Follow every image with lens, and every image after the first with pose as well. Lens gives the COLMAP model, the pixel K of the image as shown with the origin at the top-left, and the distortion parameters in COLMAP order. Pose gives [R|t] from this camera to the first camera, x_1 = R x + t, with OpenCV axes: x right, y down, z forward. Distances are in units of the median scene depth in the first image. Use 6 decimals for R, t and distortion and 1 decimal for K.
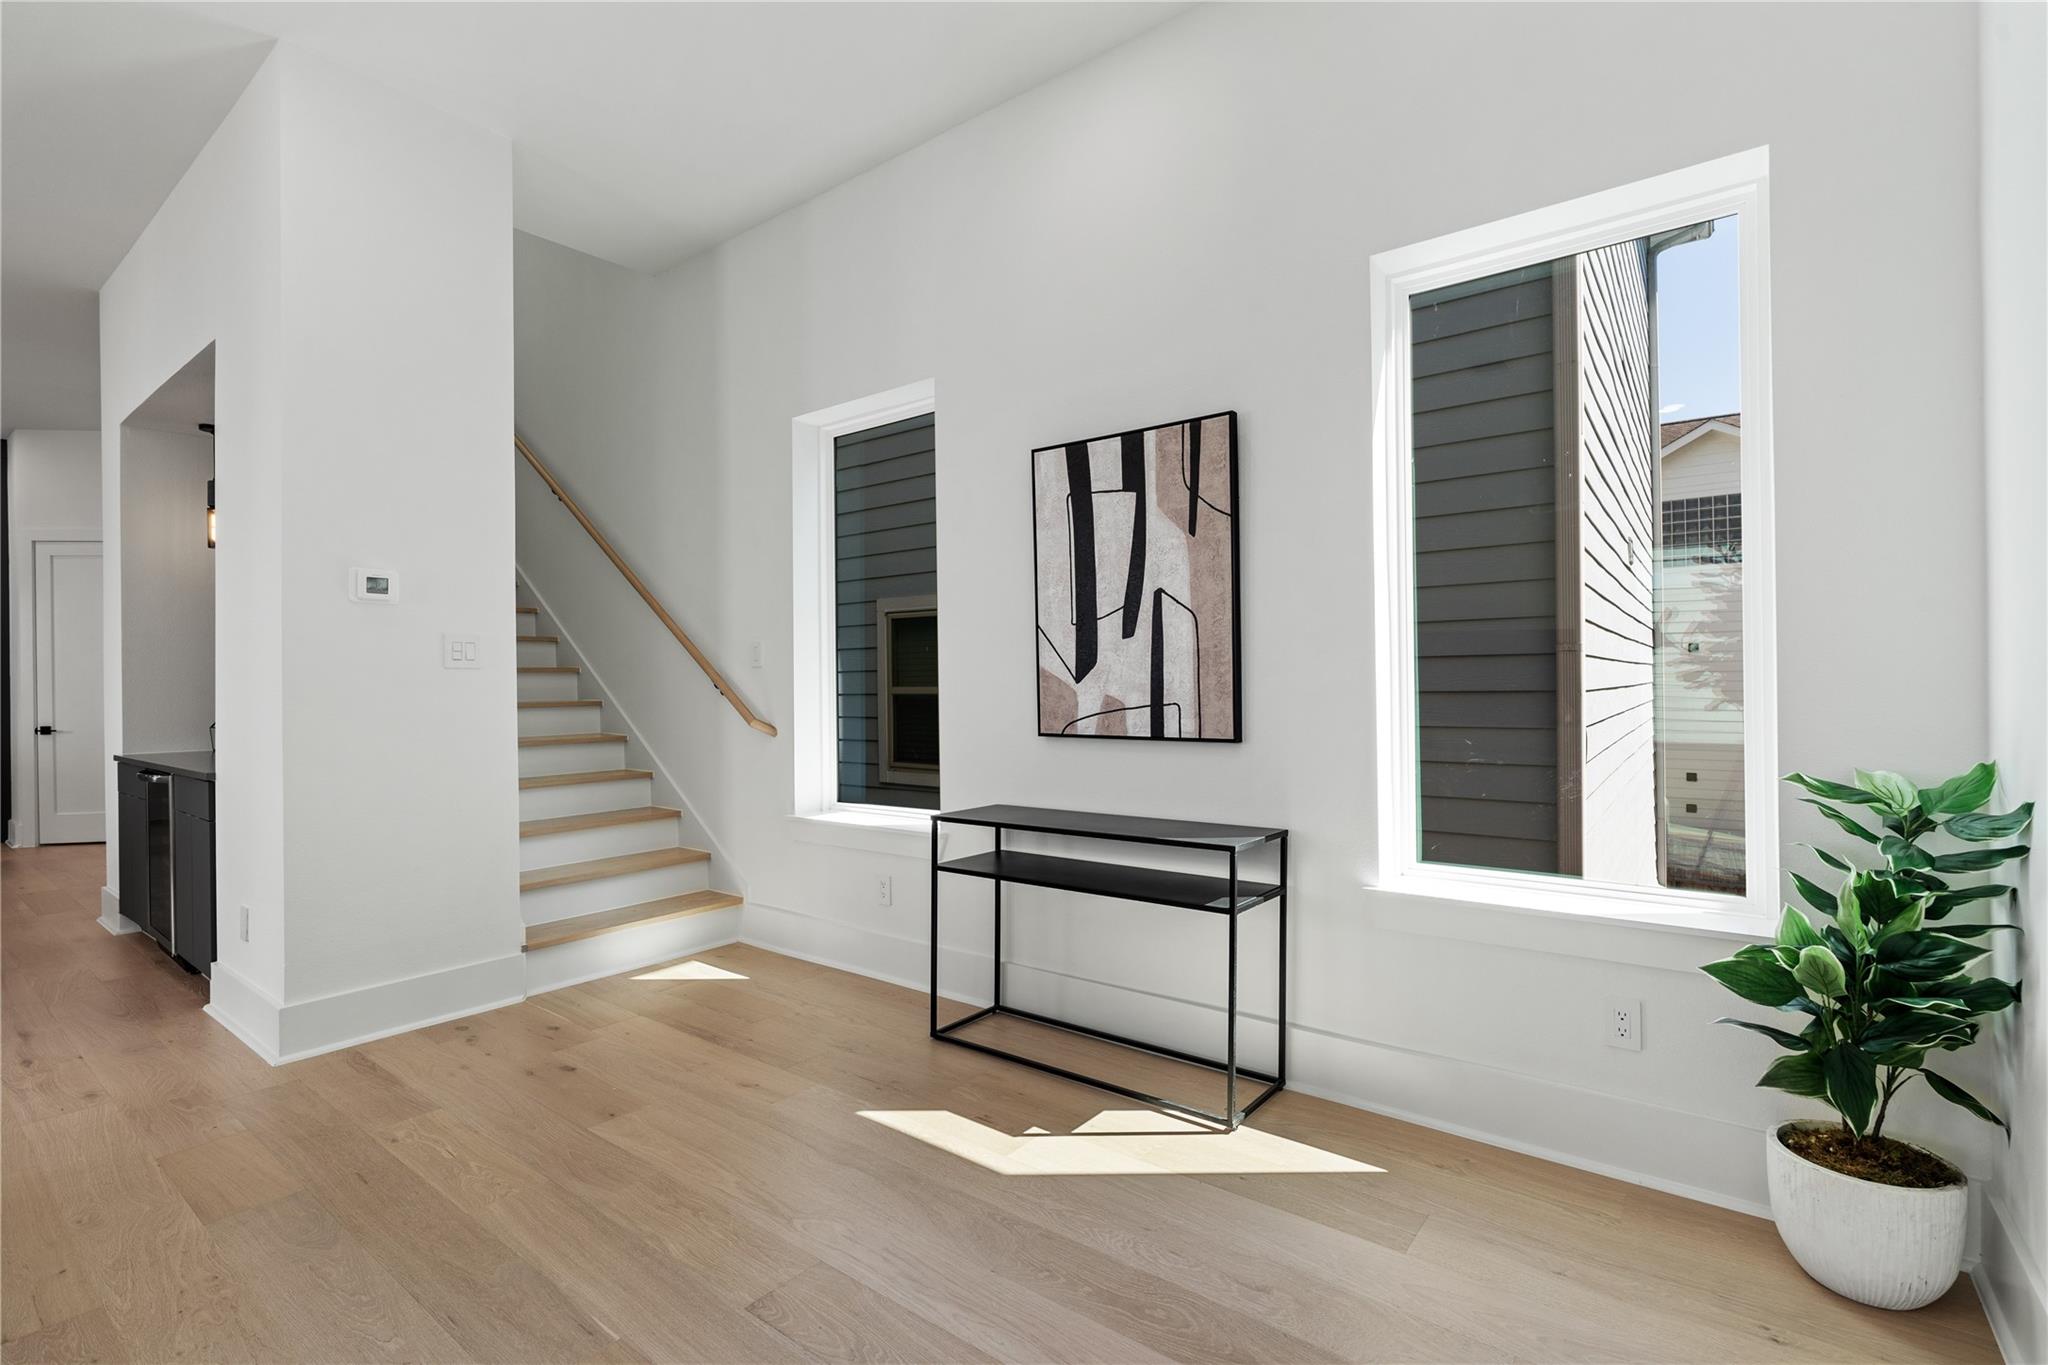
lens RADIAL K [[939.6, 0, 1017.6], [0, 939.6, 687.2], [0, 0, 1]] dist [-0.004704, 0.000177]
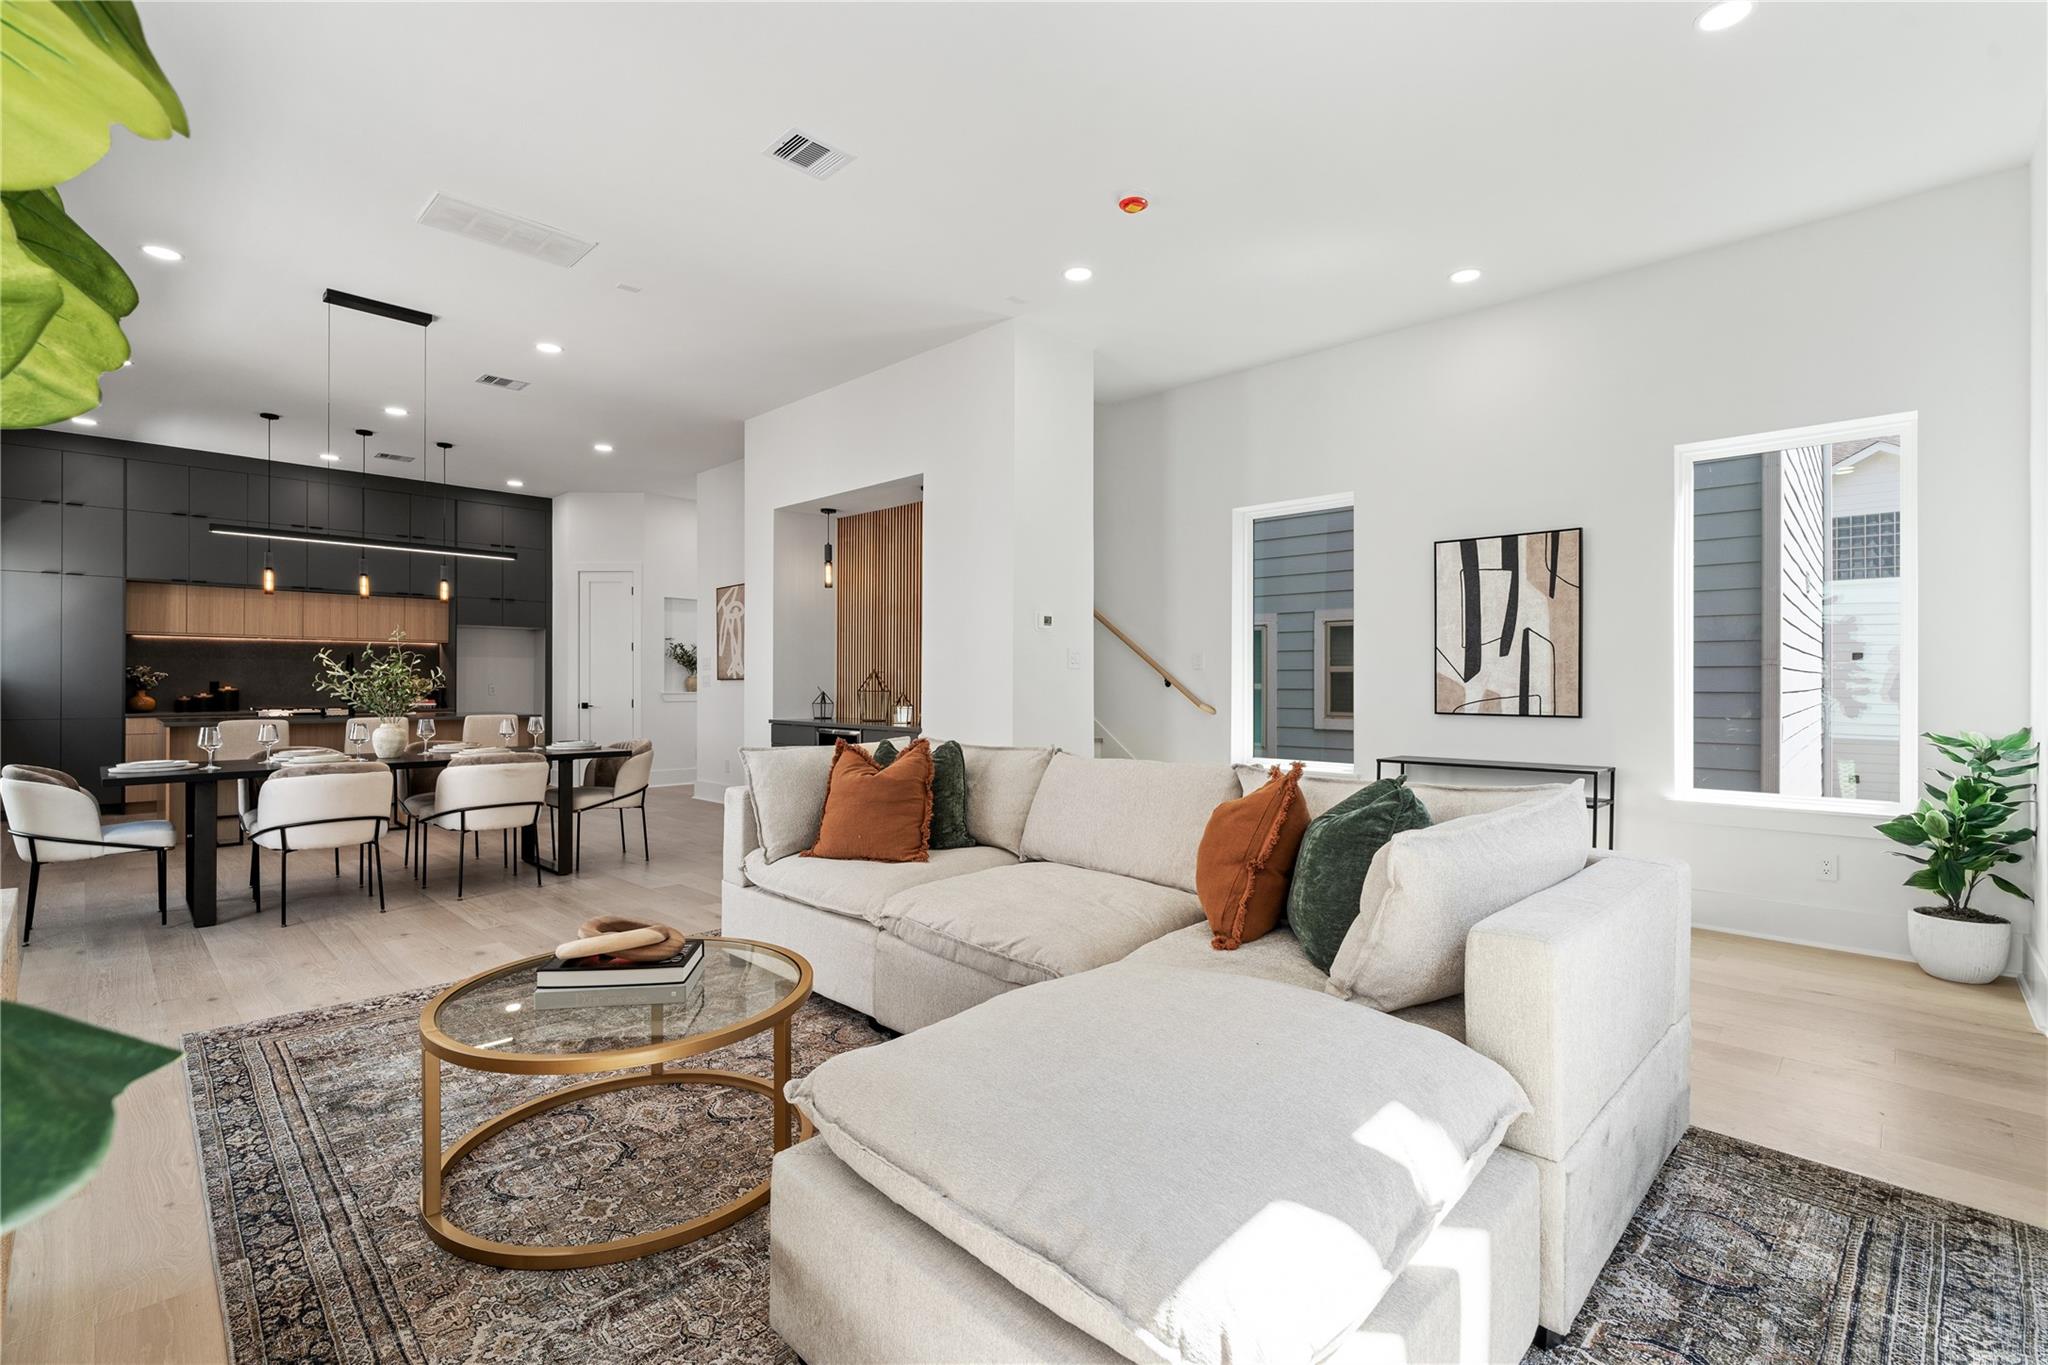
lens RADIAL K [[916.3, 0, 1022.3], [0, 916.3, 685.3], [0, 0, 1]] dist [-0.005804, 0.000582]
pose [[0.993413, 0.013911, -0.113745, -0.577680], [-0.013837, 0.999903, 0.001436, 0.010104], [0.113754, 0.000147, 0.993509, -0.768341]]
